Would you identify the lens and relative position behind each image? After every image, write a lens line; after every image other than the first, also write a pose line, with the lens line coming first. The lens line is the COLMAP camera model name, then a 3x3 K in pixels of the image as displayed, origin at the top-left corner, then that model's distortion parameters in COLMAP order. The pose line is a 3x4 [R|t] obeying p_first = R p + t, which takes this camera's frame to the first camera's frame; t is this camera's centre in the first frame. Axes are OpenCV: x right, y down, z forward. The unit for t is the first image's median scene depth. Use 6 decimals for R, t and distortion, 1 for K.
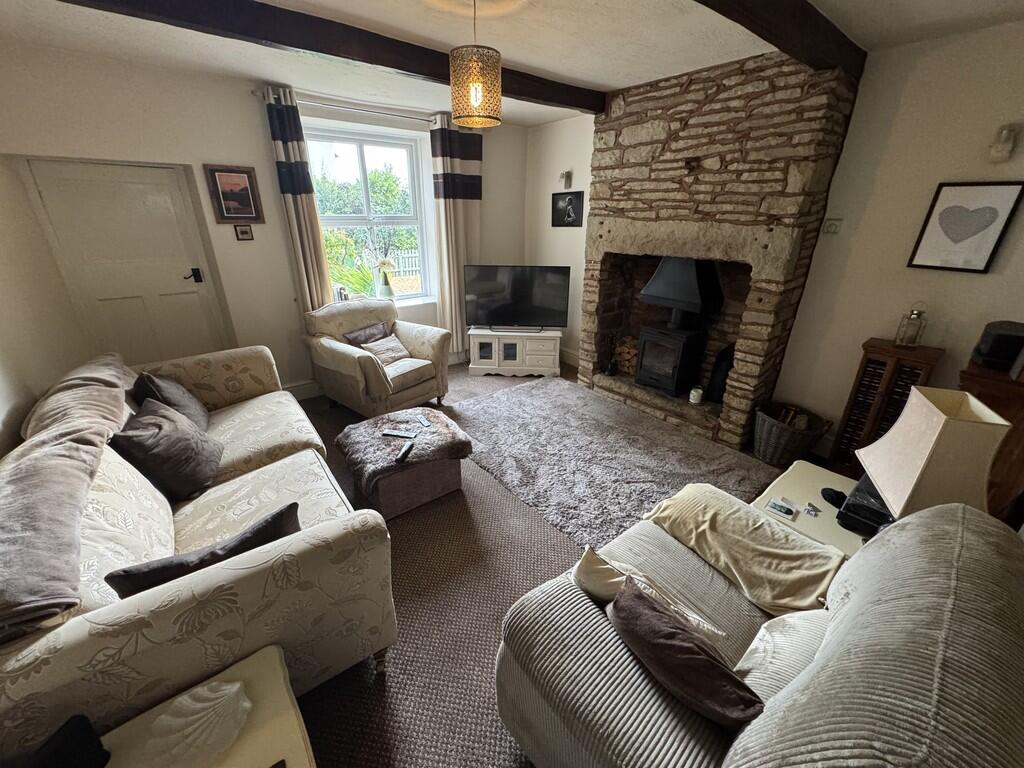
lens RADIAL K [[406.9, 0, 512.3], [0, 406.9, 383.1], [0, 0, 1]] dist [-0.002747, 0.000920]
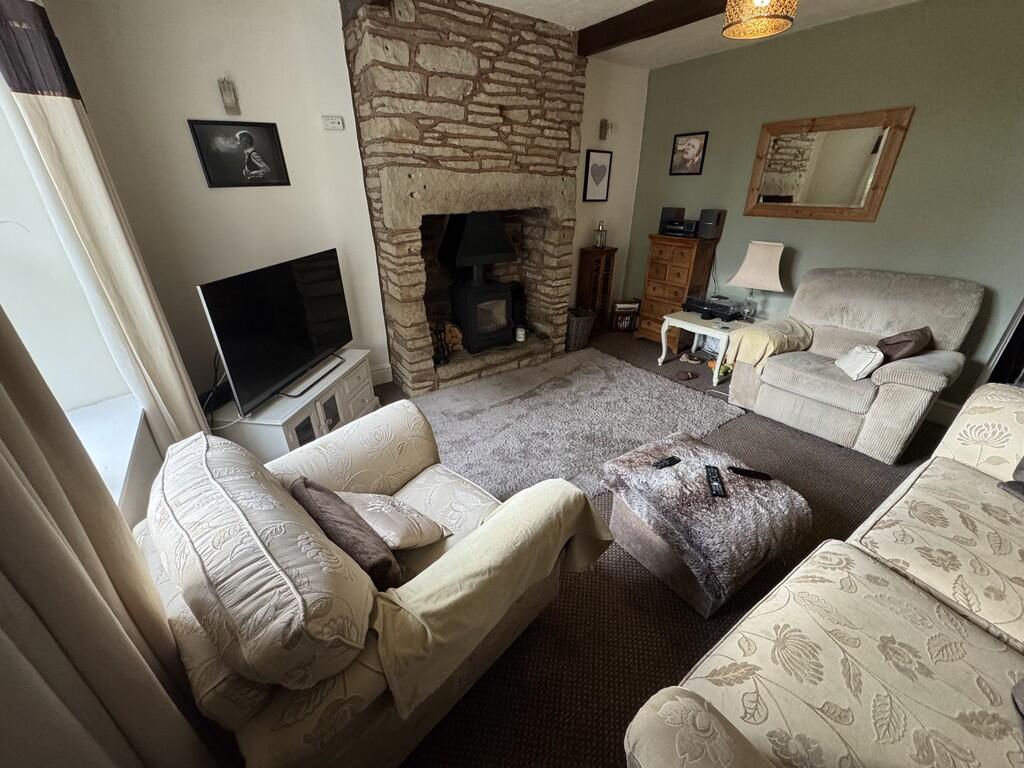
lens RADIAL K [[406.9, 0, 512.3], [0, 406.9, 383.1], [0, 0, 1]] dist [-0.002747, 0.000920]
pose [[0.066092, -0.446217, 0.892481, -0.682171], [0.385151, 0.836527, 0.389719, -0.337341], [-0.920484, 0.317982, 0.227149, 0.892532]]
